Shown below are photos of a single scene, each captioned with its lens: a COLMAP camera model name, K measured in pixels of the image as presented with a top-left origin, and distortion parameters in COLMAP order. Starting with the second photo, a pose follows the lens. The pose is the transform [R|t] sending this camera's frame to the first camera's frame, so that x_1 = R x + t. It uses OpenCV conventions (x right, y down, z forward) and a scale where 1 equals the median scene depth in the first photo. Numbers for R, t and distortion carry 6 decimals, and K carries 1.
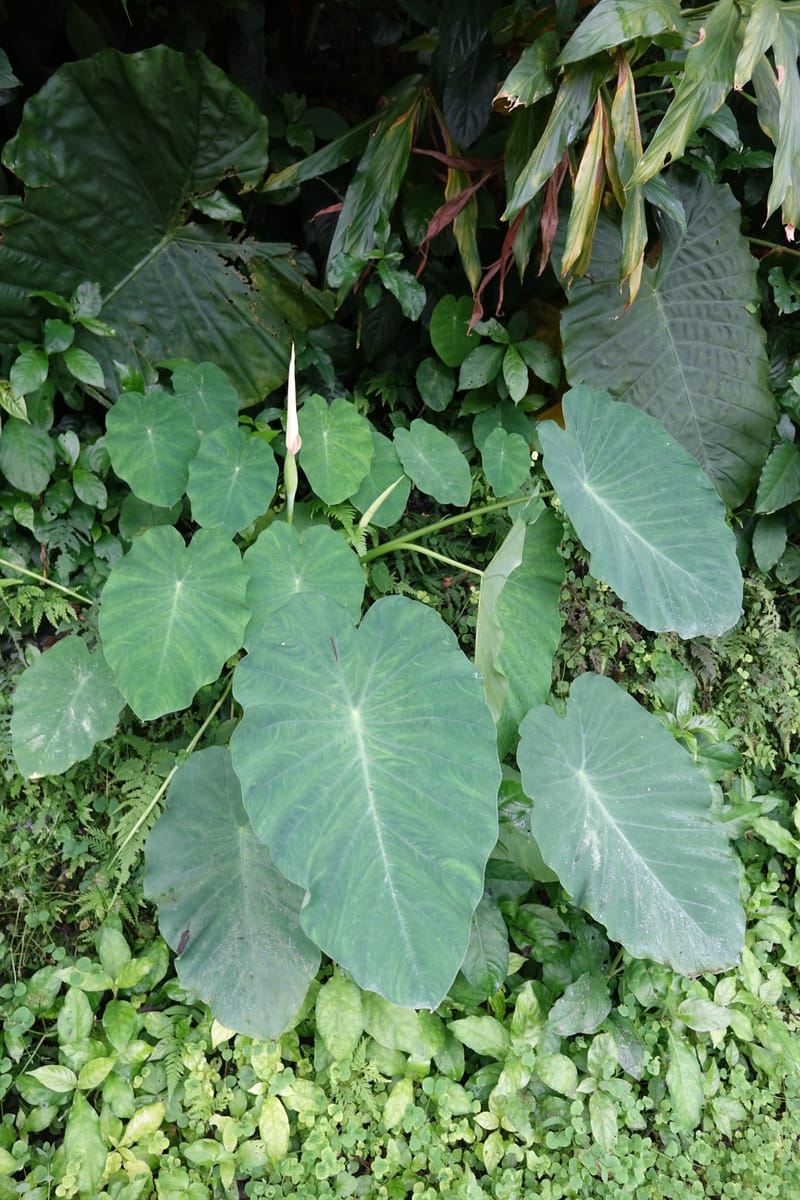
lens RADIAL K [[826.4, 0, 401.1], [0, 826.4, 597.0], [0, 0, 1]] dist [-0.003767, -0.005778]
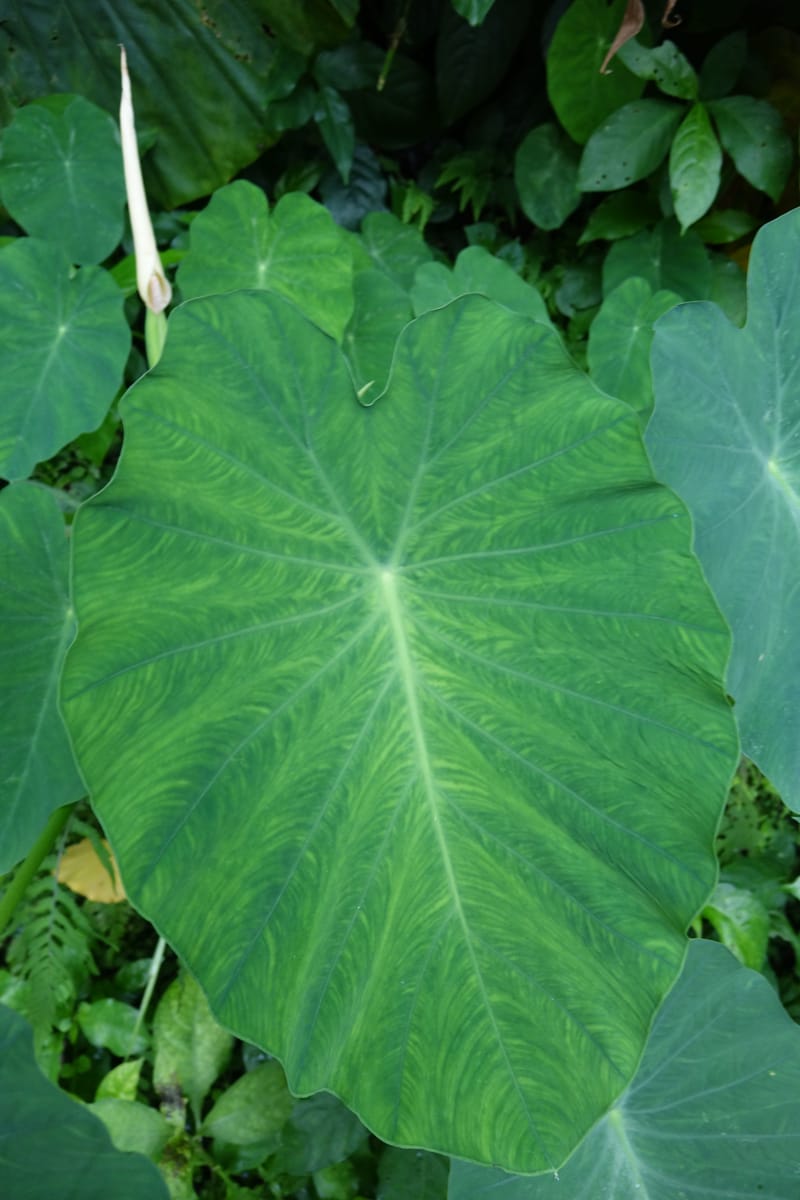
lens RADIAL K [[826.4, 0, 401.1], [0, 826.4, 597.0], [0, 0, 1]] dist [-0.003767, -0.005778]
pose [[0.969281, 0.162672, -0.184480, 0.111764], [-0.116948, 0.964652, 0.236157, -0.126772], [0.216375, -0.207328, 0.954043, 0.475127]]
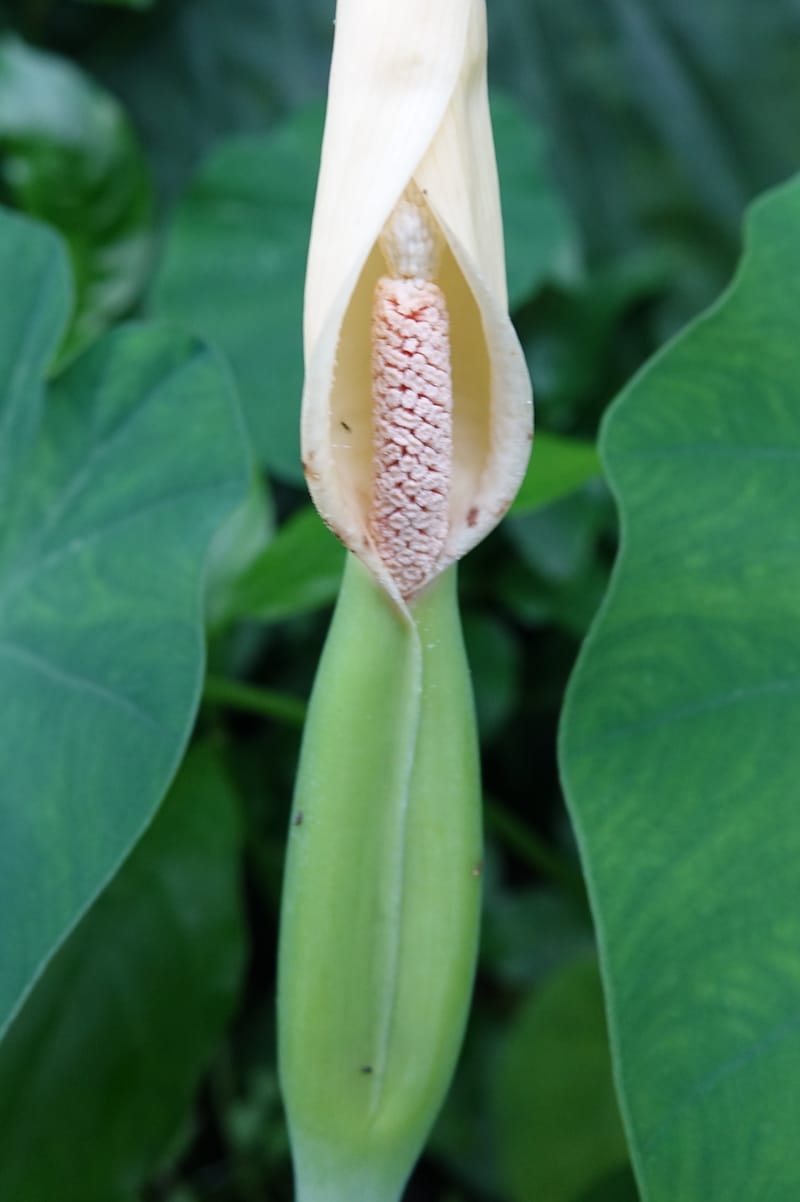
lens RADIAL K [[1254.2, 0, 355.7], [0, 1254.2, 446.3], [0, 0, 1]] dist [0.010354, 0.007135]
pose [[0.725476, 0.089838, -0.682359, -0.060772], [-0.334339, 0.912603, -0.235314, -0.140928], [0.601583, 0.398854, 0.692108, 0.827170]]
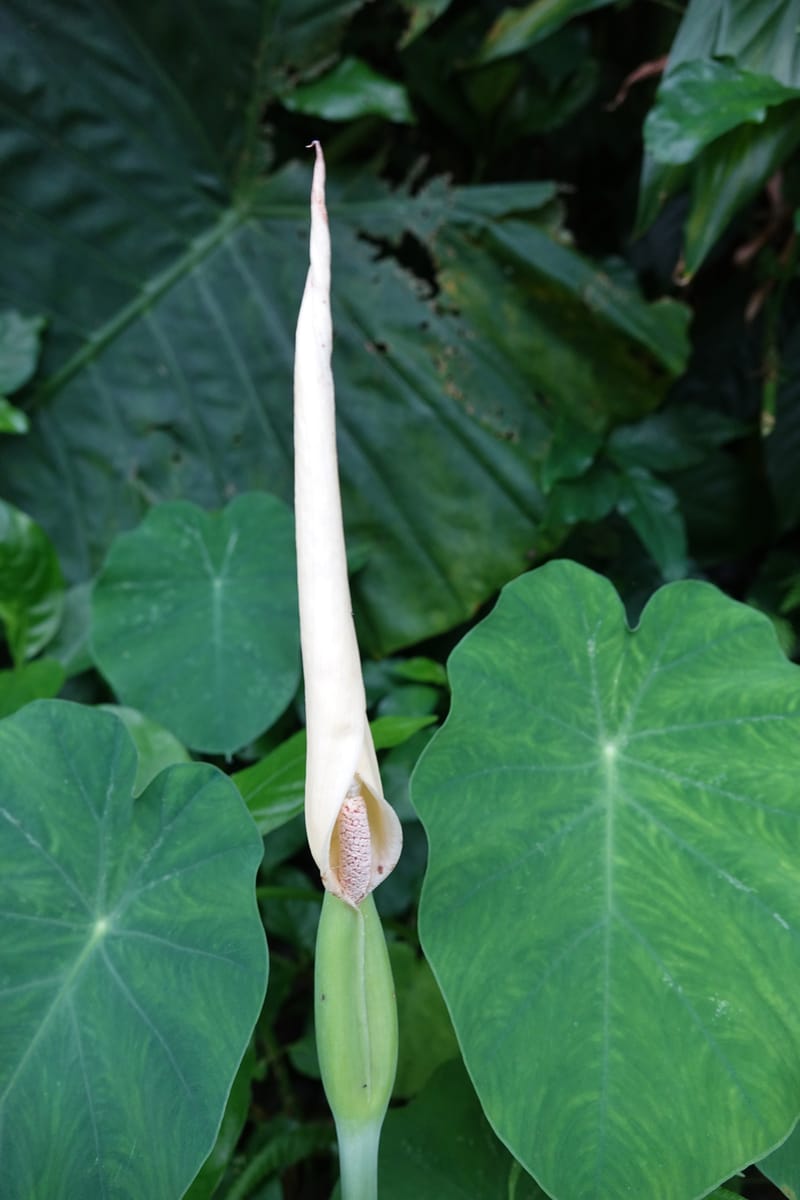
lens RADIAL K [[826.4, 0, 401.1], [0, 826.4, 597.0], [0, 0, 1]] dist [-0.003767, -0.005778]
pose [[0.904668, -0.015425, -0.425837, -0.048880], [-0.110072, 0.956968, -0.268507, -0.166052], [0.411654, 0.289783, 0.864041, 0.759453]]
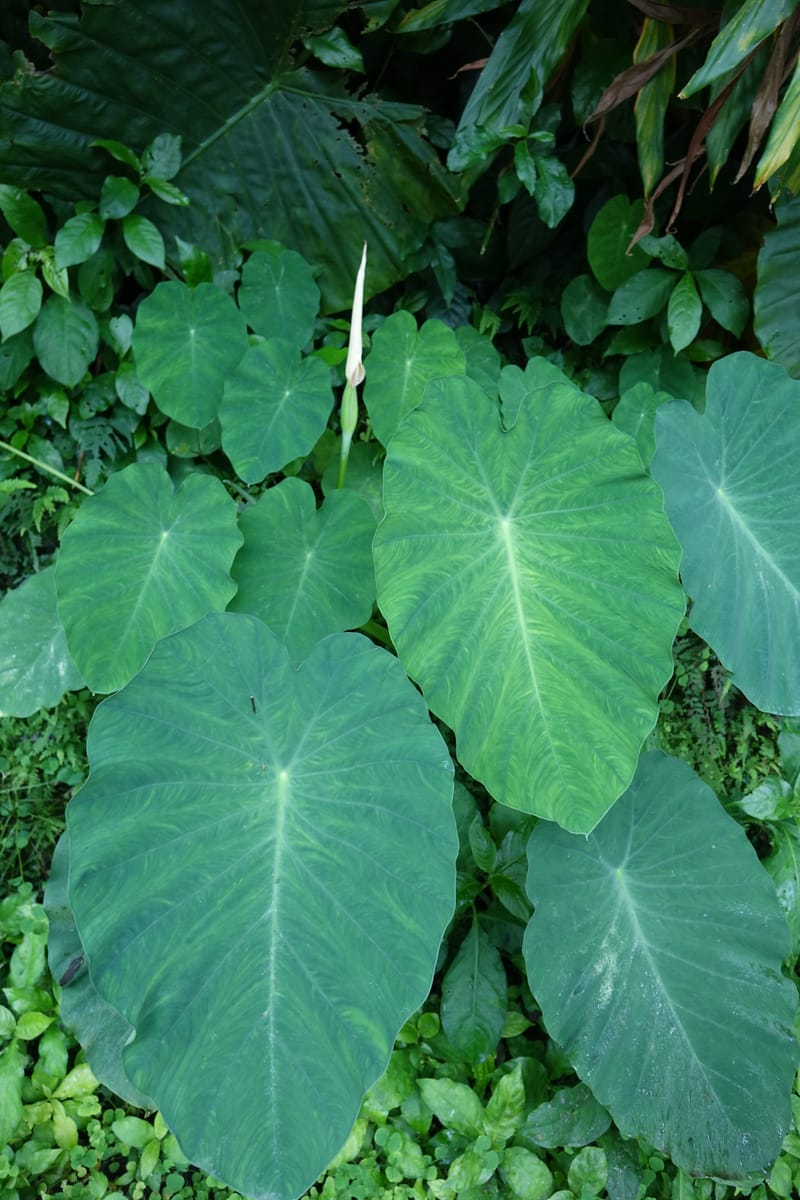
lens RADIAL K [[826.4, 0, 401.1], [0, 826.4, 597.0], [0, 0, 1]] dist [-0.003767, -0.005778]
pose [[0.961122, 0.200273, -0.190093, 0.093923], [-0.174027, 0.973842, 0.146103, -0.088522], [0.214381, -0.107342, 0.970834, 0.191999]]
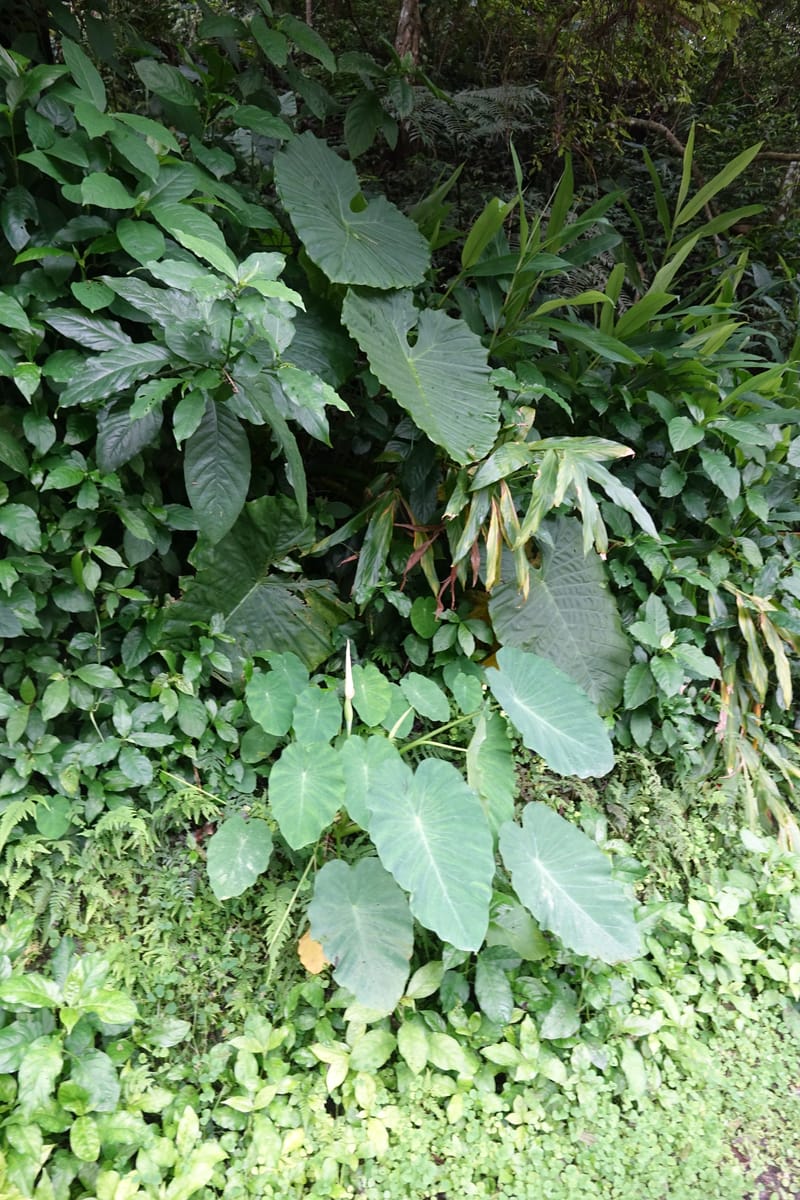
lens RADIAL K [[826.4, 0, 401.1], [0, 826.4, 597.0], [0, 0, 1]] dist [-0.003767, -0.005778]
pose [[0.993009, -0.089302, 0.077195, -0.123852], [0.107955, 0.951554, -0.287908, 0.123371], [-0.047745, 0.294229, 0.954542, -0.667089]]
